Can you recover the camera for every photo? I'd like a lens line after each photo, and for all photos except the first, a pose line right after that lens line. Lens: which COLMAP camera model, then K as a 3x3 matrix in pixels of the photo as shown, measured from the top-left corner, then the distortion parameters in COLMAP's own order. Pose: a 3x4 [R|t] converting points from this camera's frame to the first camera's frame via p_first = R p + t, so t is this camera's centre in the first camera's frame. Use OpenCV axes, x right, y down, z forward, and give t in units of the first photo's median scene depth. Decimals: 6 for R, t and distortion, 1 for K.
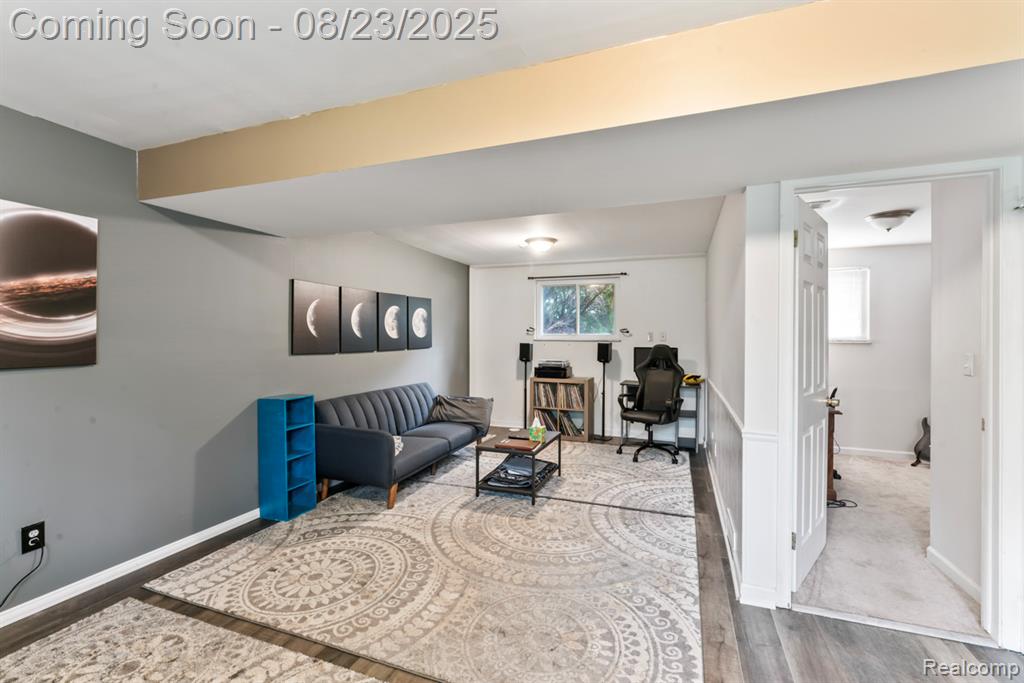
lens RADIAL K [[447.3, 0, 511.5], [0, 447.3, 339.3], [0, 0, 1]] dist [-0.003849, -0.000738]
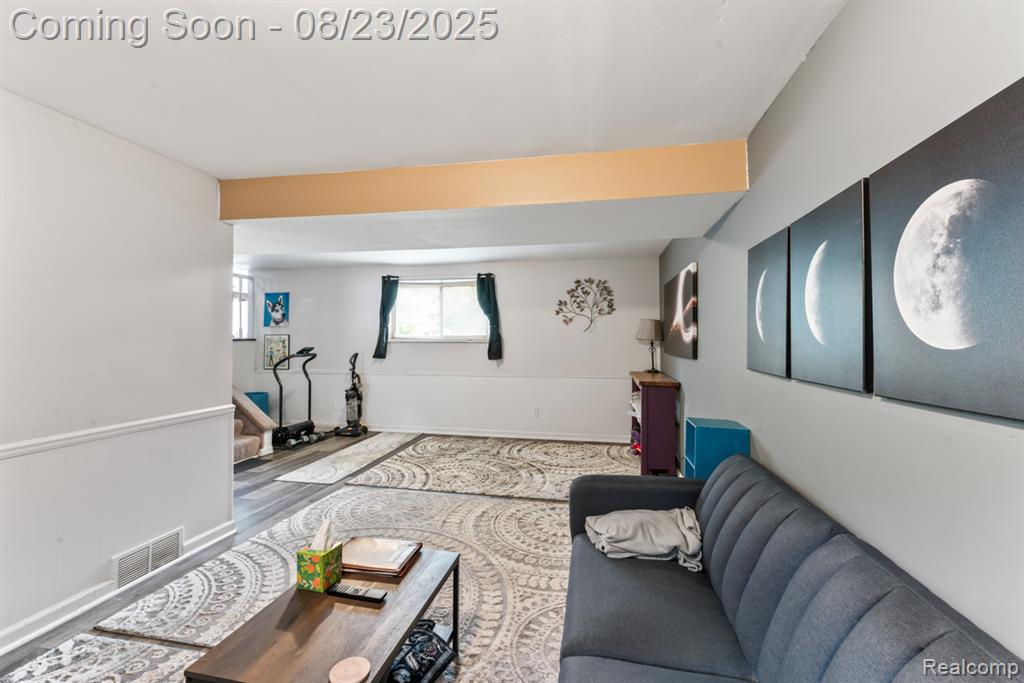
lens RADIAL K [[447.3, 0, 514.5], [0, 447.3, 339.8], [0, 0, 1]] dist [-0.003849, -0.000738]
pose [[-0.985595, -0.008124, -0.168928, -0.074812], [-0.009295, 0.999938, 0.006141, -0.010852], [0.168867, 0.007623, -0.985609, 2.095895]]
